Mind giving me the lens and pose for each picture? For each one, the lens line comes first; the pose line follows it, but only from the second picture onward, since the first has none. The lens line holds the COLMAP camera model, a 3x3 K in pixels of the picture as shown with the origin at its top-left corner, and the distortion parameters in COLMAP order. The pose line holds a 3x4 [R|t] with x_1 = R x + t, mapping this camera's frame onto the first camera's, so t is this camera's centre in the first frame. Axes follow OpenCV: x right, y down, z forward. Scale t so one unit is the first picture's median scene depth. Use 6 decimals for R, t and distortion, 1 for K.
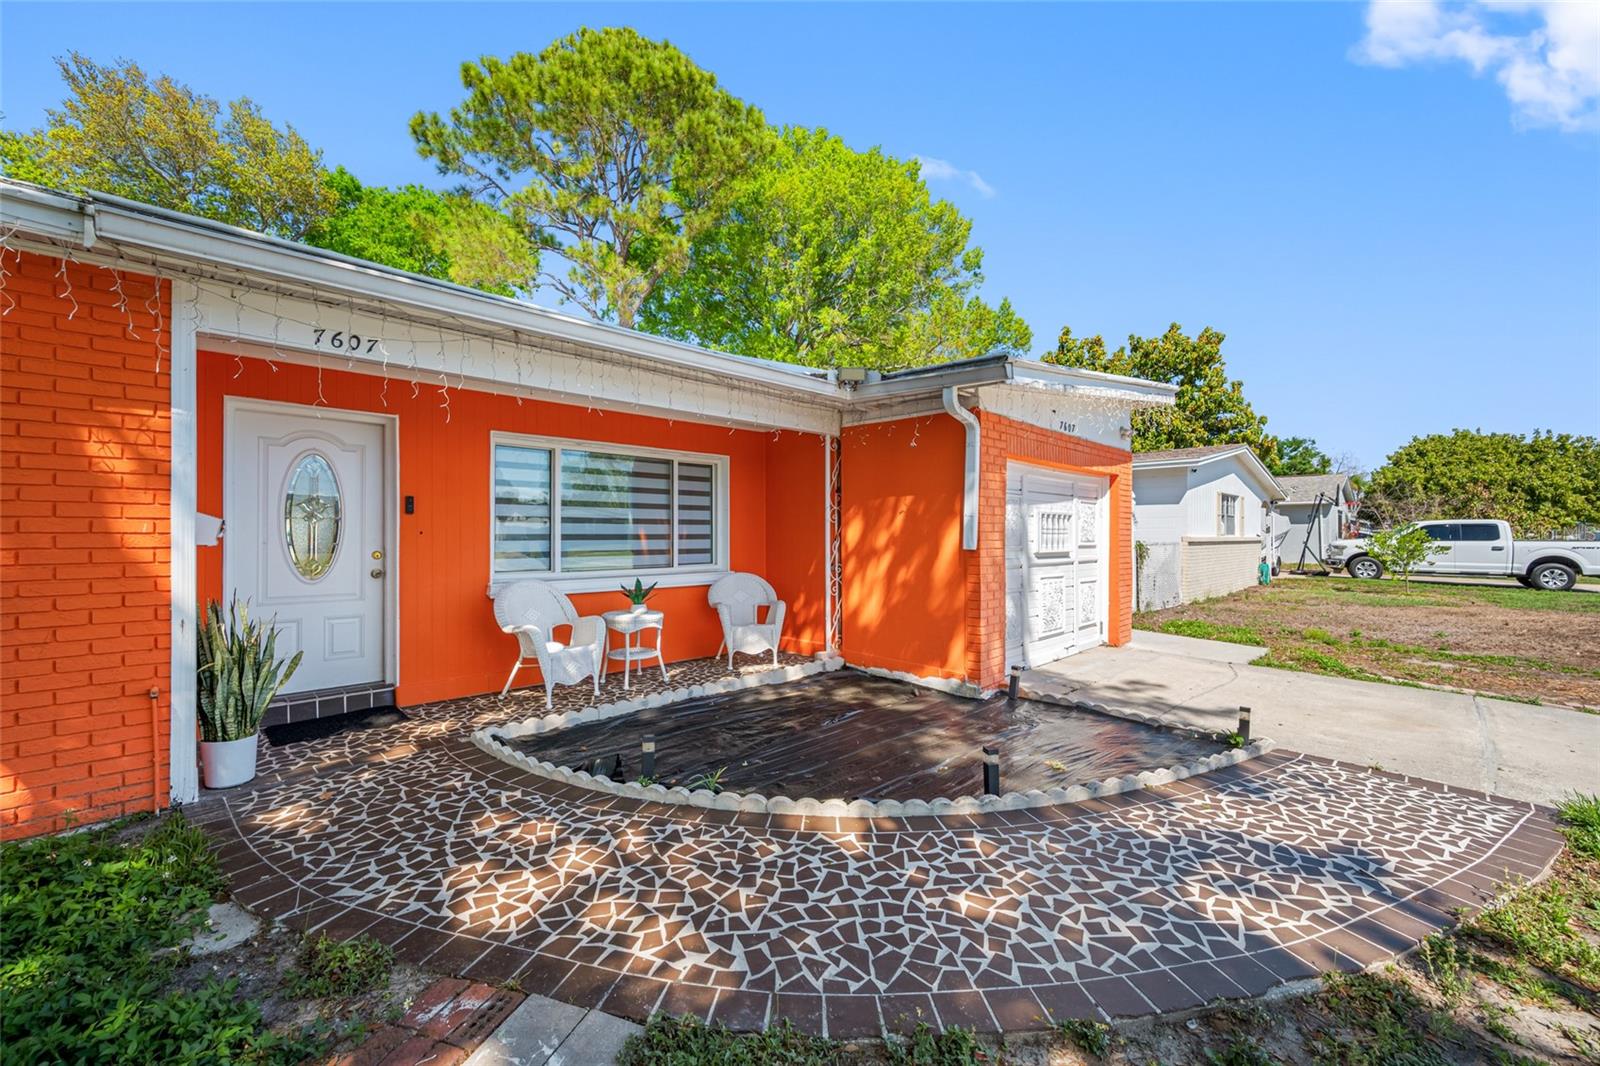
lens RADIAL K [[641.5, 0, 795.1], [0, 641.5, 523.4], [0, 0, 1]] dist [0.002600, 0.000064]
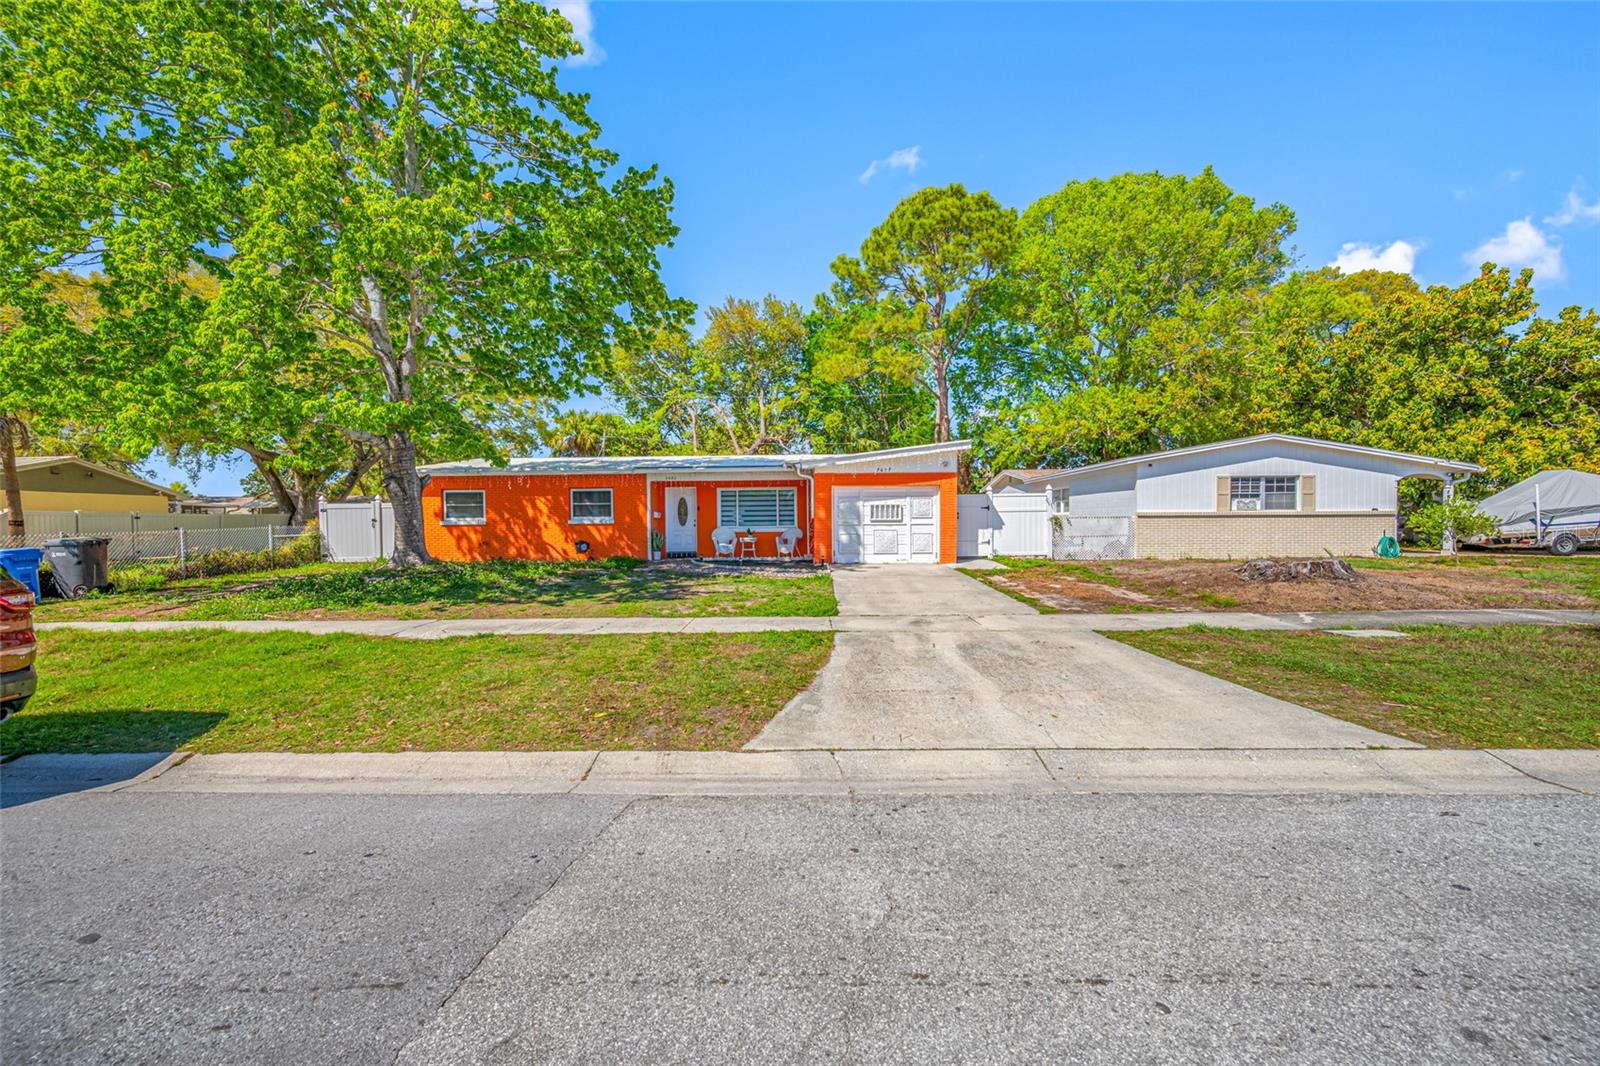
lens RADIAL K [[641.5, 0, 795.1], [0, 641.5, 523.4], [0, 0, 1]] dist [0.002600, 0.000064]
pose [[0.690293, -0.006551, -0.723500, 1.897896], [0.021967, 0.999688, 0.011908, 0.020060], [0.723196, -0.024113, 0.690222, -0.942030]]
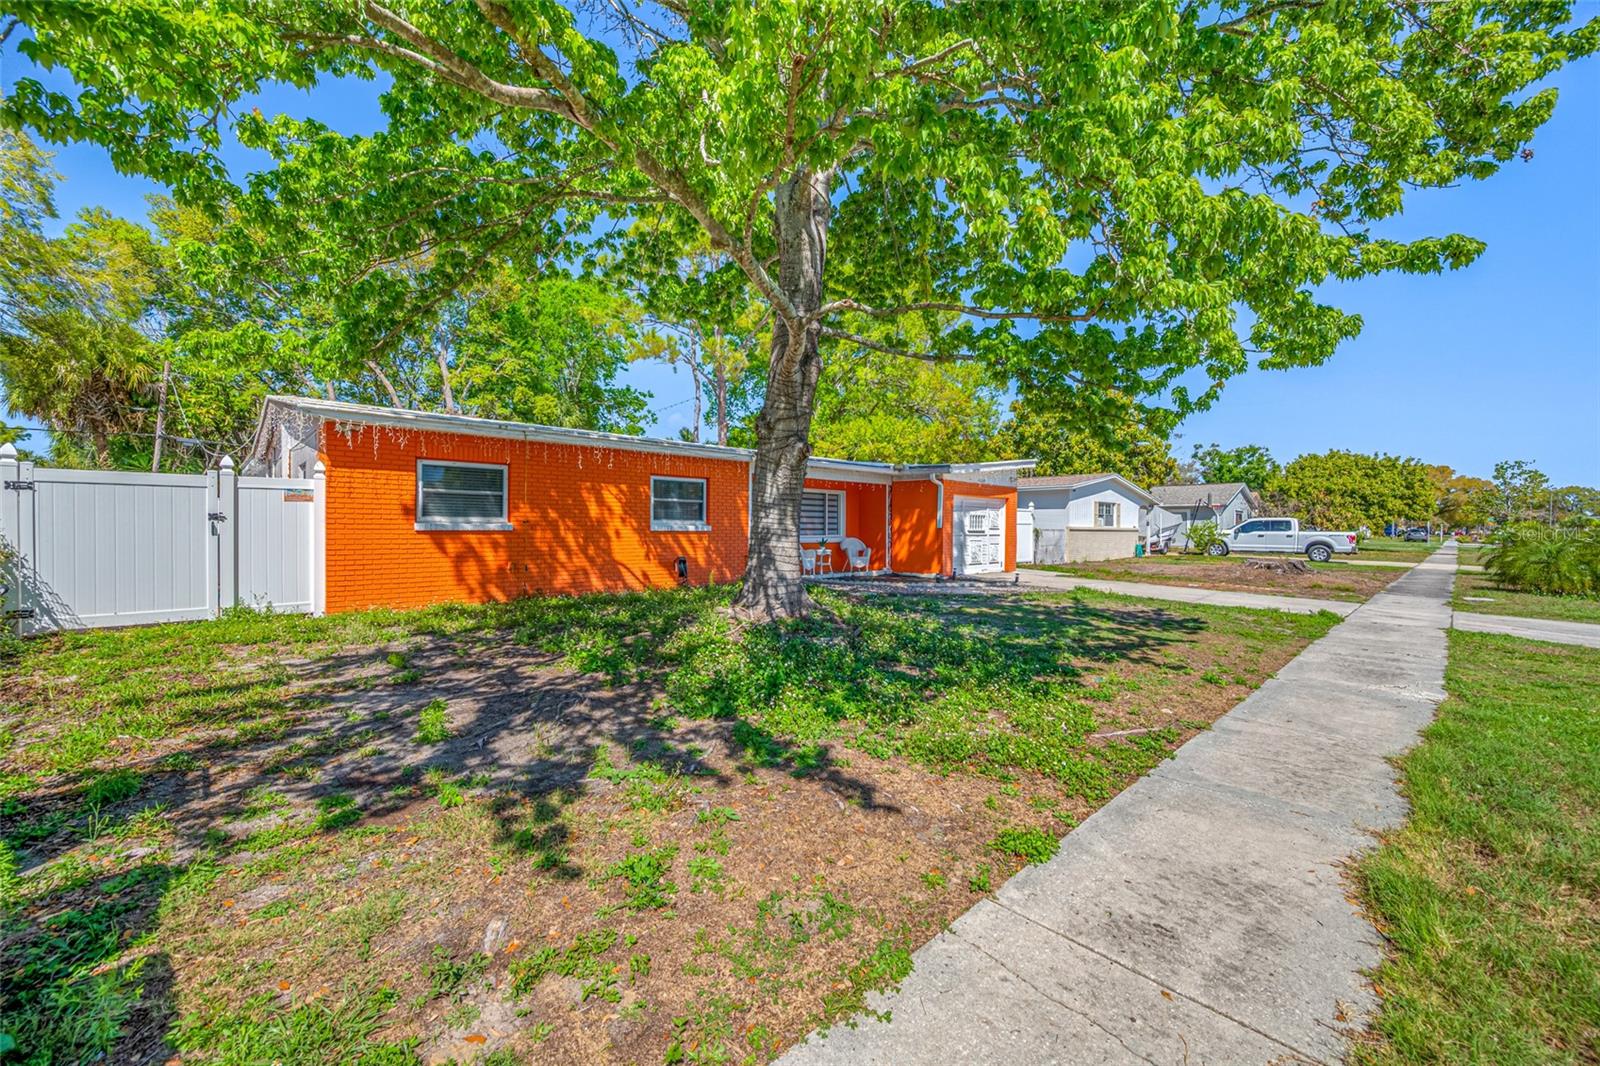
lens RADIAL K [[641.5, 0, 795.1], [0, 641.5, 523.4], [0, 0, 1]] dist [0.002600, 0.000064]
pose [[0.999871, 0.006354, -0.014766, -0.254092], [-0.006182, 0.999913, 0.011652, -0.007890], [0.014839, -0.011559, 0.999823, -1.447815]]
